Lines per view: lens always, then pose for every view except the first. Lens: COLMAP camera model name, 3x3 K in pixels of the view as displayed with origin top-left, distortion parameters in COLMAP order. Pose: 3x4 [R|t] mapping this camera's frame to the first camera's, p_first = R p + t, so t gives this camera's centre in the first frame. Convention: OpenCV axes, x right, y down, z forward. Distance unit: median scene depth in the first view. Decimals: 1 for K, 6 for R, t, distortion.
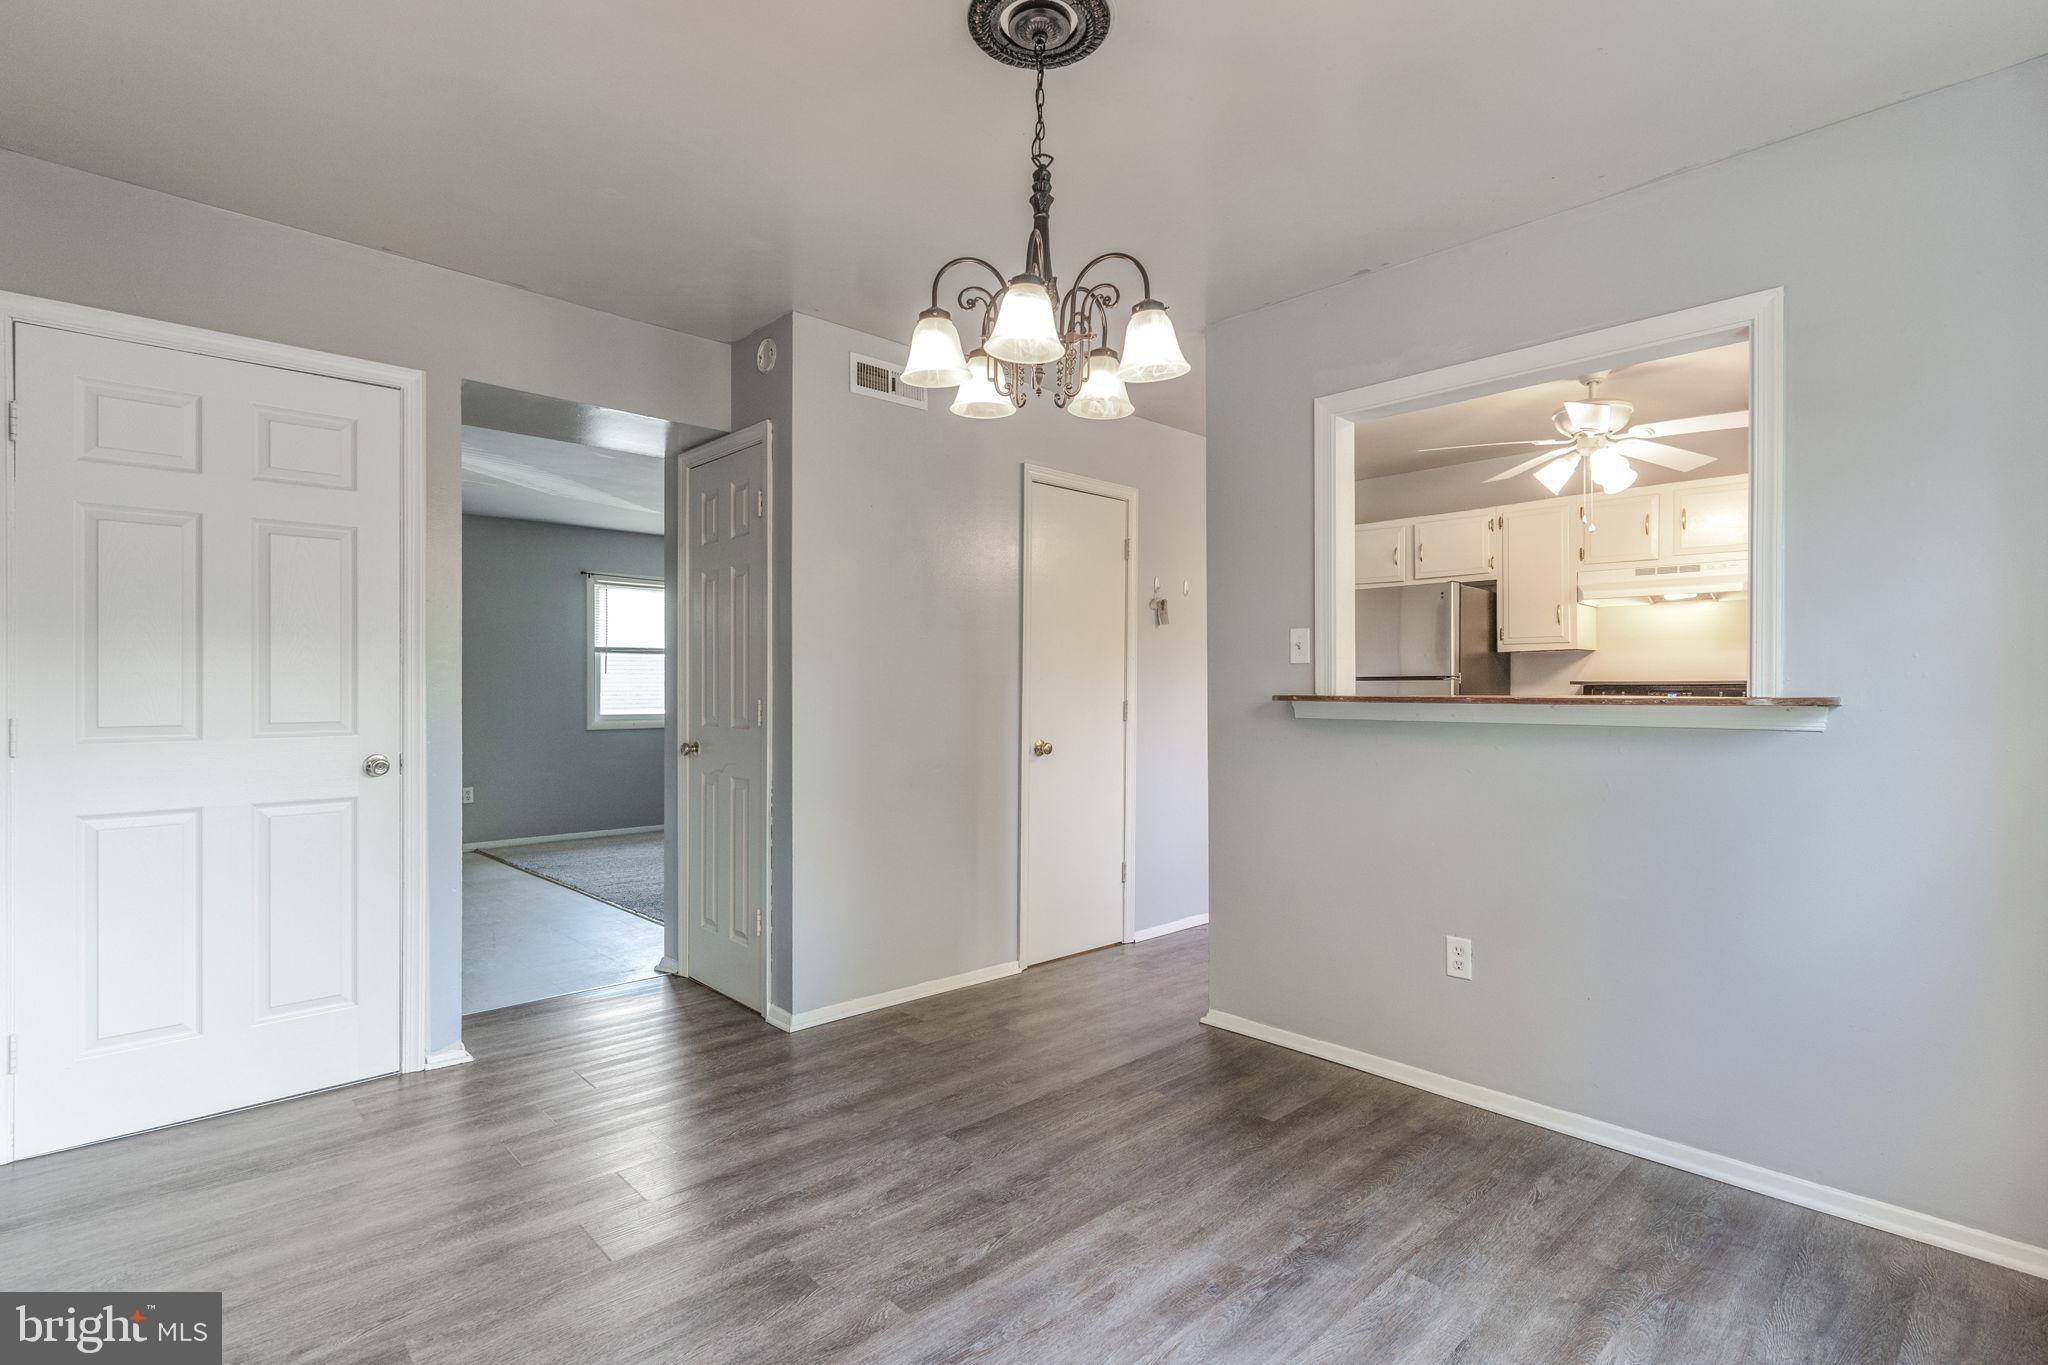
lens RADIAL K [[981.1, 0, 1008.5], [0, 981.1, 679.1], [0, 0, 1]] dist [0.000218, 0.001116]
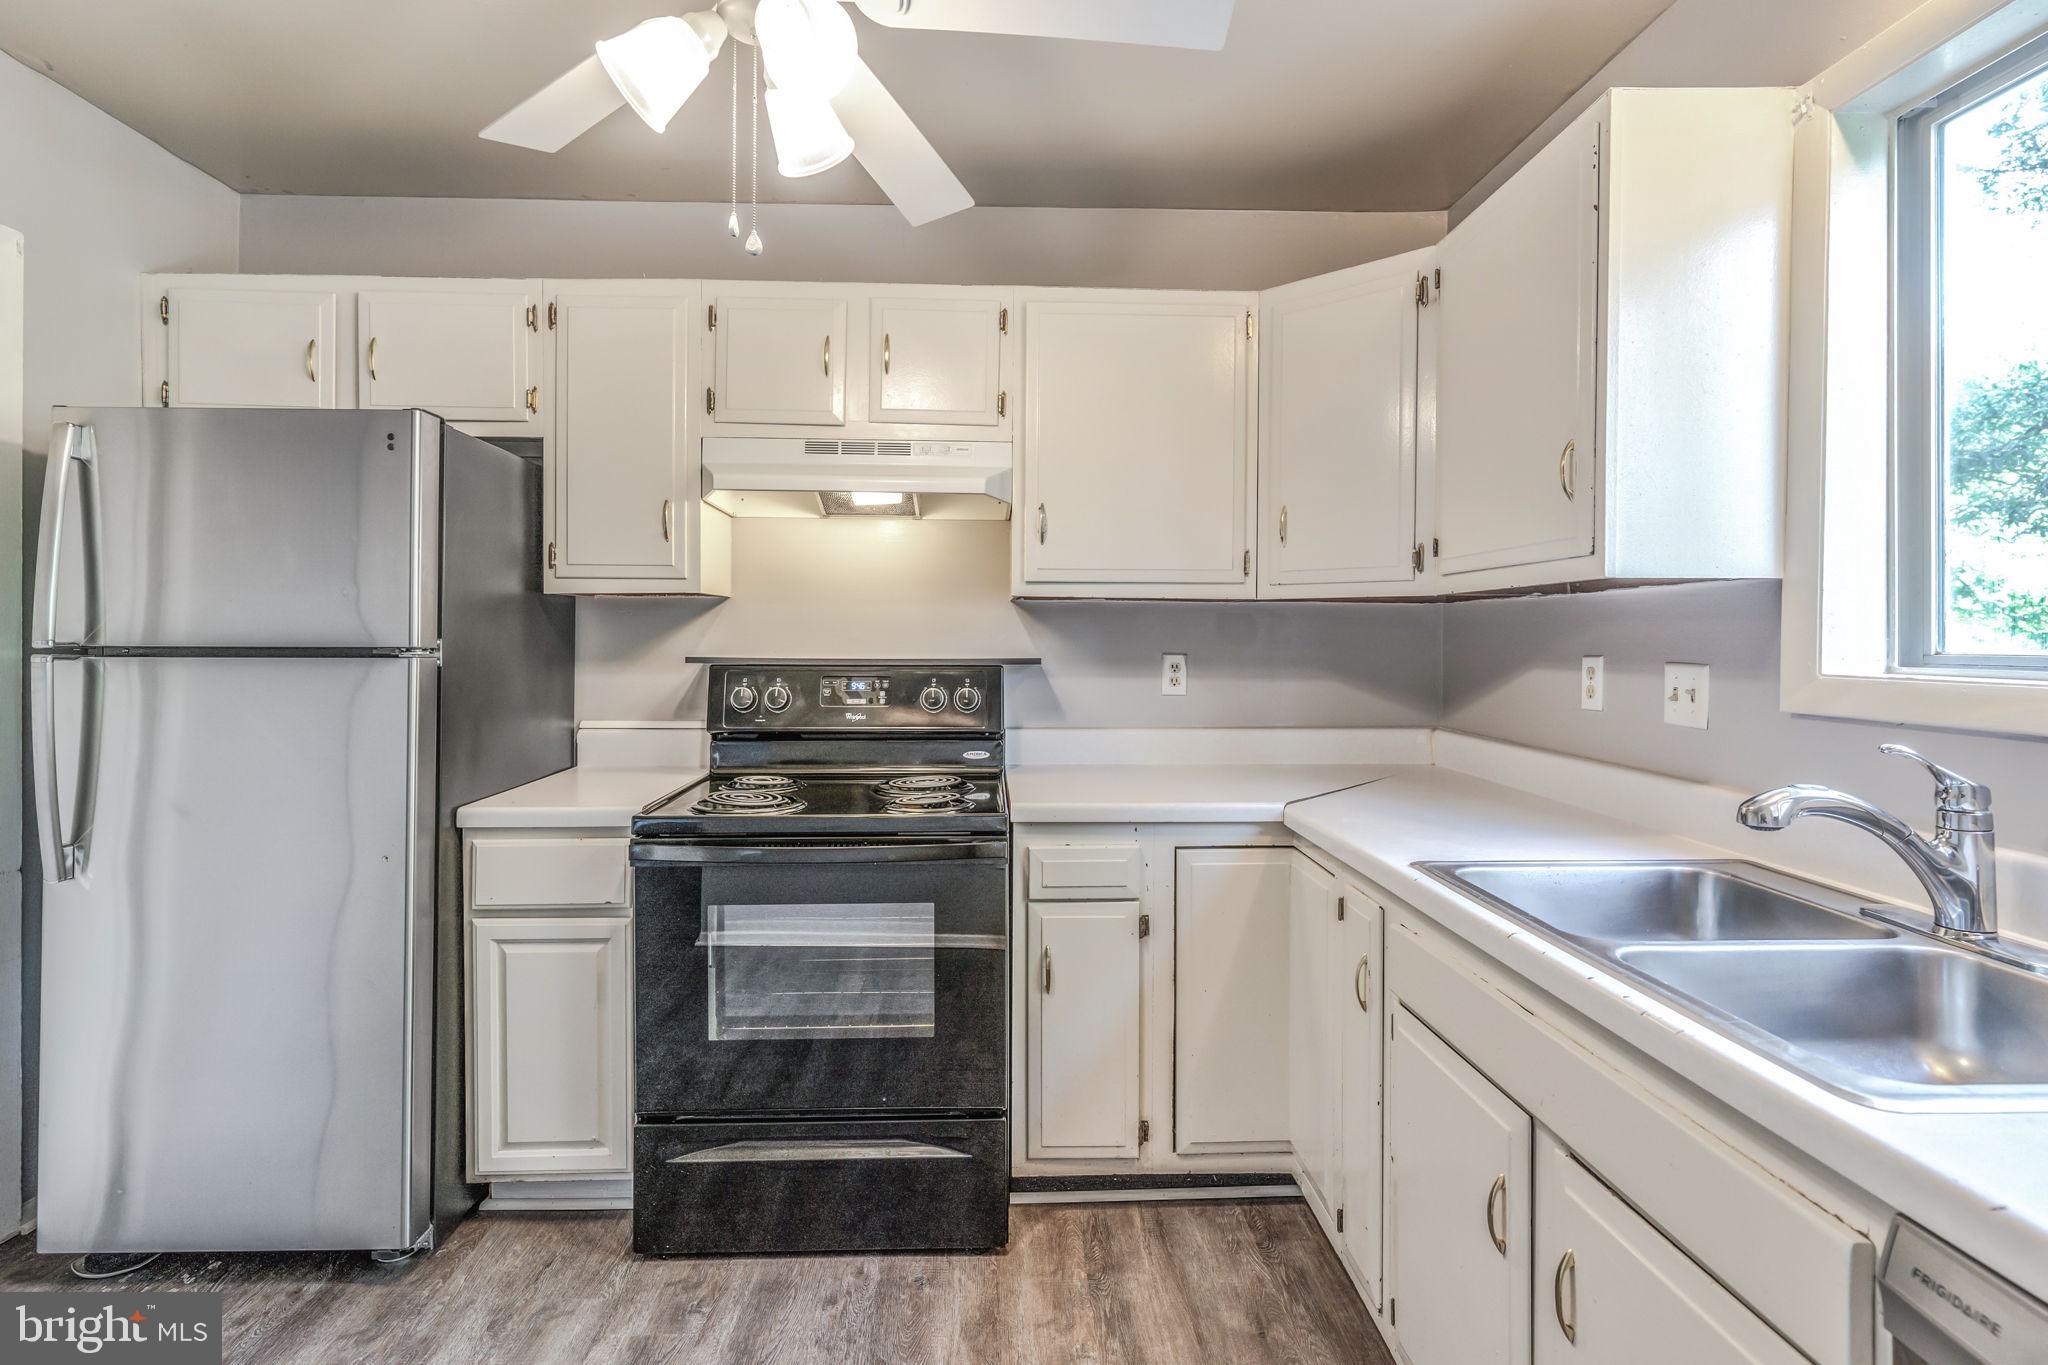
lens RADIAL K [[981.1, 0, 1017.1], [0, 981.1, 649.4], [0, 0, 1]] dist [0.000218, 0.001116]
pose [[0.663905, -0.005275, 0.747798, 0.301442], [-0.010892, 0.999801, 0.016722, -0.011623], [-0.747738, -0.019247, 0.663715, 0.527748]]
